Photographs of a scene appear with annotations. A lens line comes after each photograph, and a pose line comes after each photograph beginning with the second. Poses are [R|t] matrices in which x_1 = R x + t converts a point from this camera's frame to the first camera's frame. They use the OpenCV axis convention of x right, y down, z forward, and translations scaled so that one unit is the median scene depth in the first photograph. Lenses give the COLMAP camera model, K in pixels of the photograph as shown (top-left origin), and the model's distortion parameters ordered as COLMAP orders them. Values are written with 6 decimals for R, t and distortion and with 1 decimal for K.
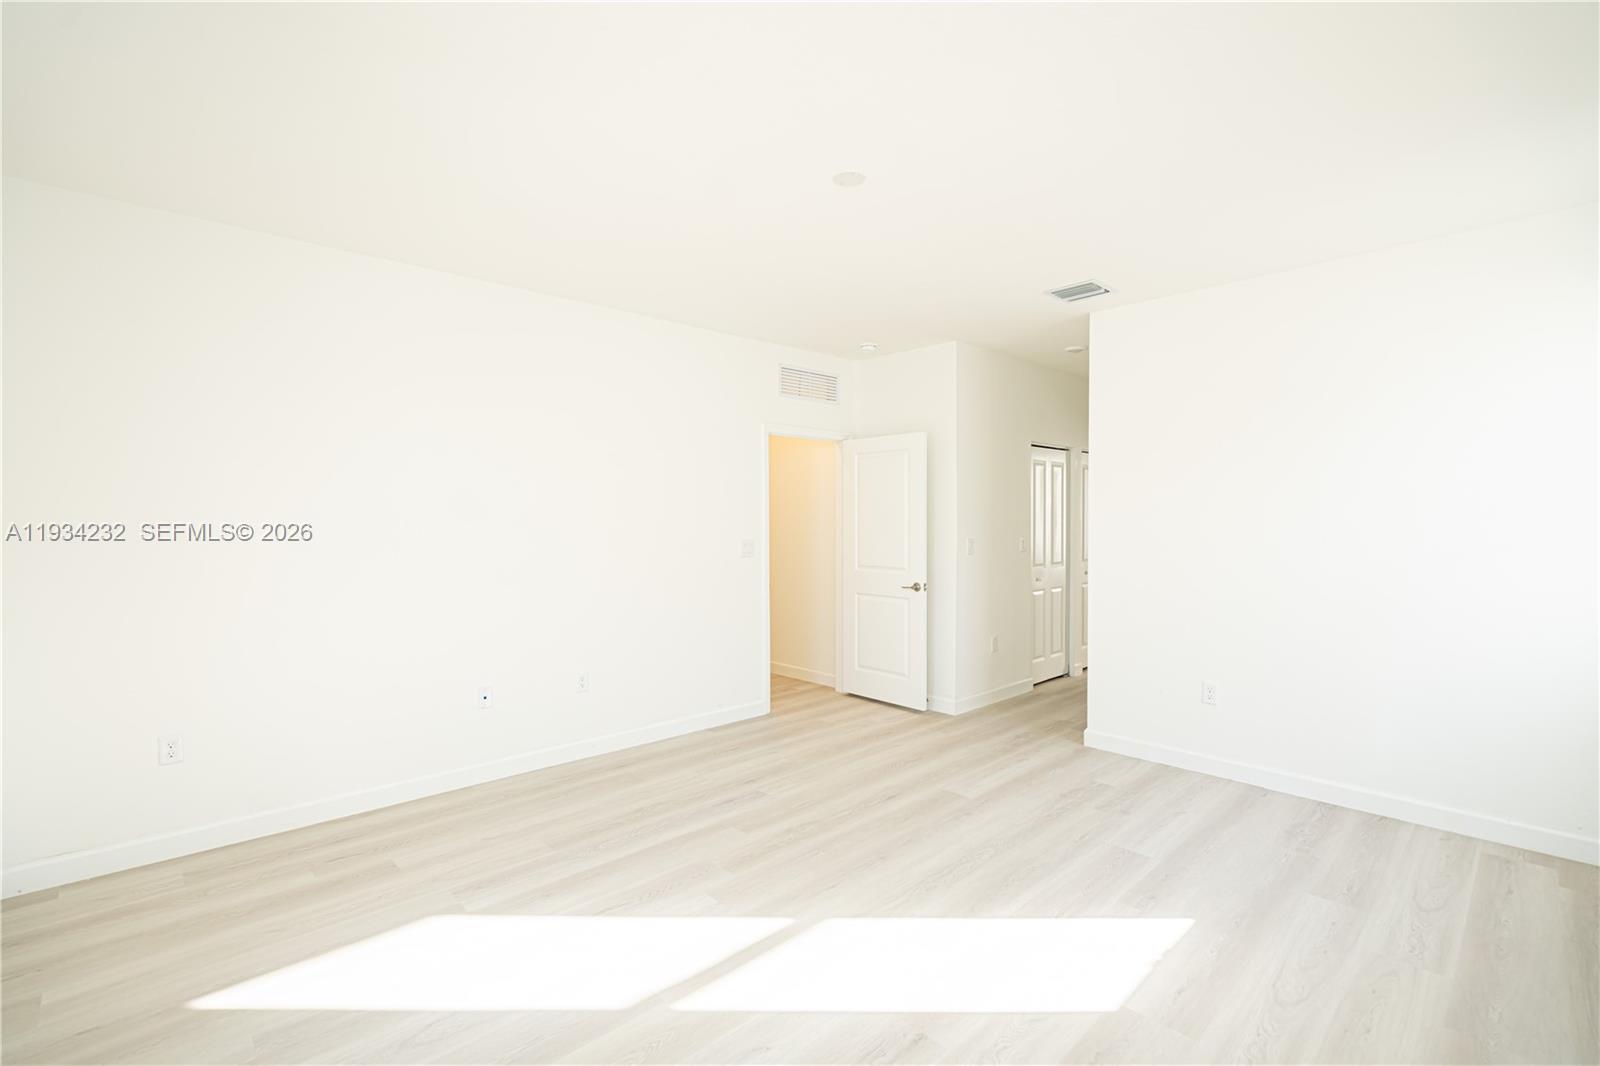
lens RADIAL K [[717.3, 0, 800.0], [0, 717.3, 533.0], [0, 0, 1]] dist [-0.003110, 0.001085]
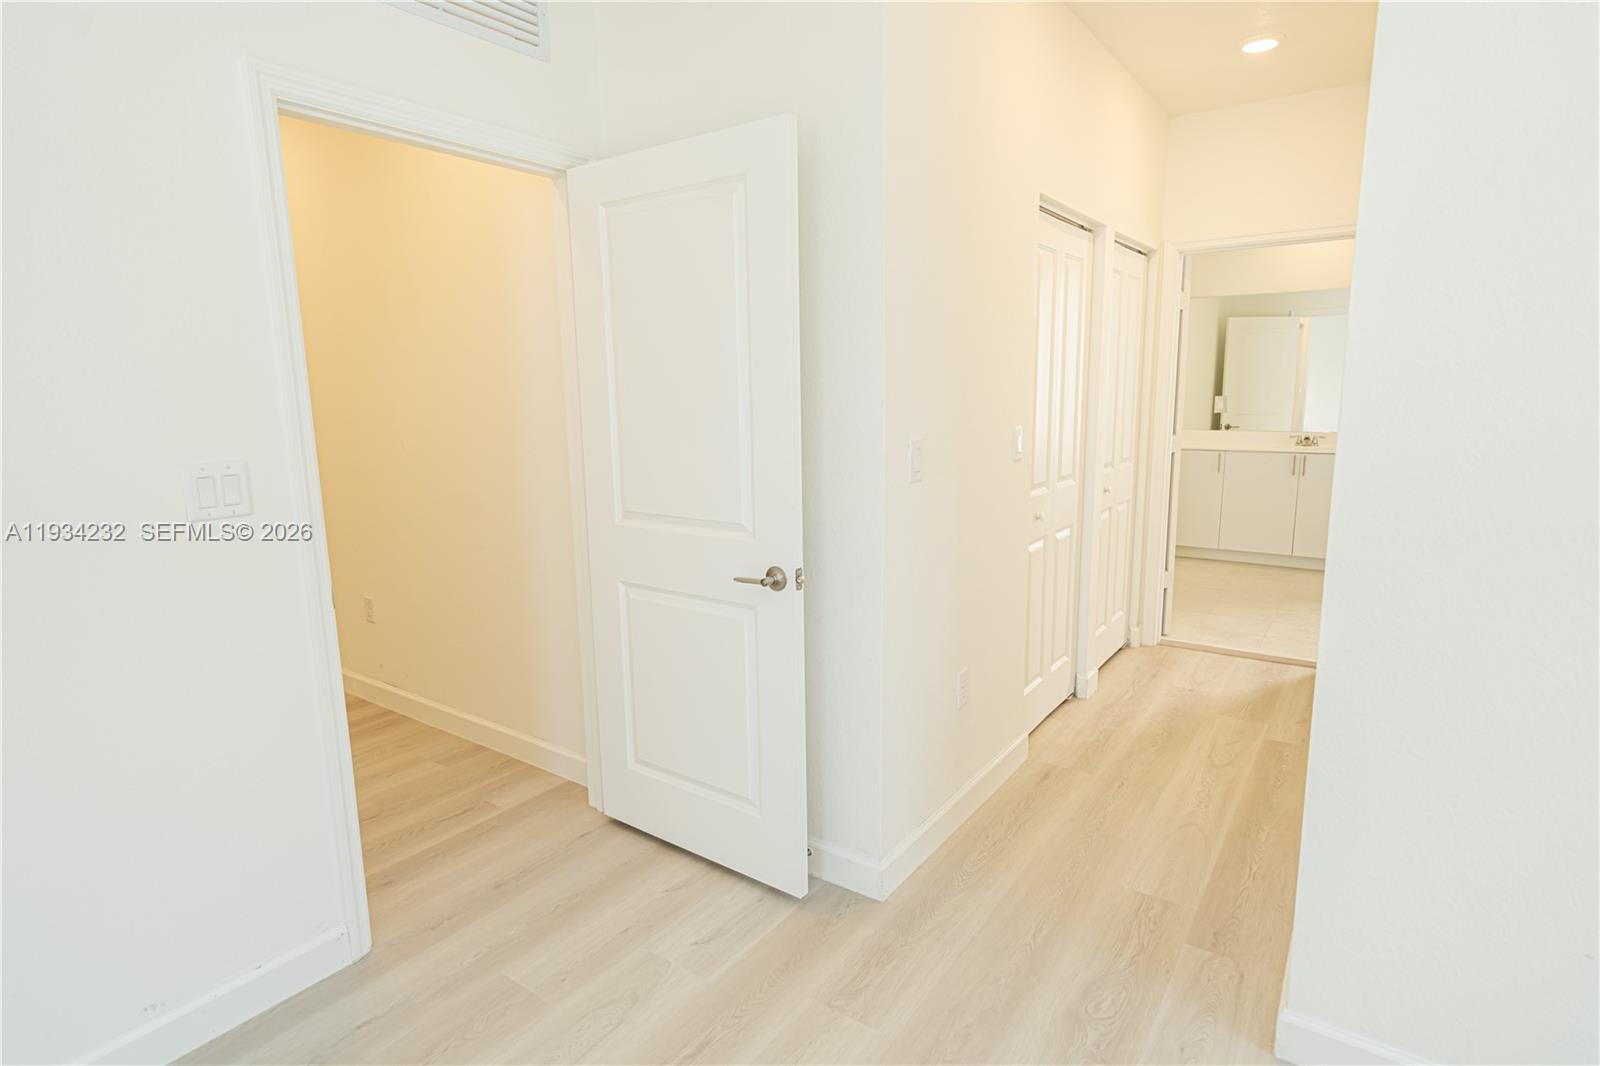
lens RADIAL K [[834.8, 0, 800.0], [0, 834.8, 533.0], [0, 0, 1]] dist [-0.000368, -0.000080]
pose [[0.981399, -0.043291, 0.187033, 0.095929], [0.015231, 0.988730, 0.148934, -0.007639], [-0.191372, -0.143315, 0.970998, 0.586976]]
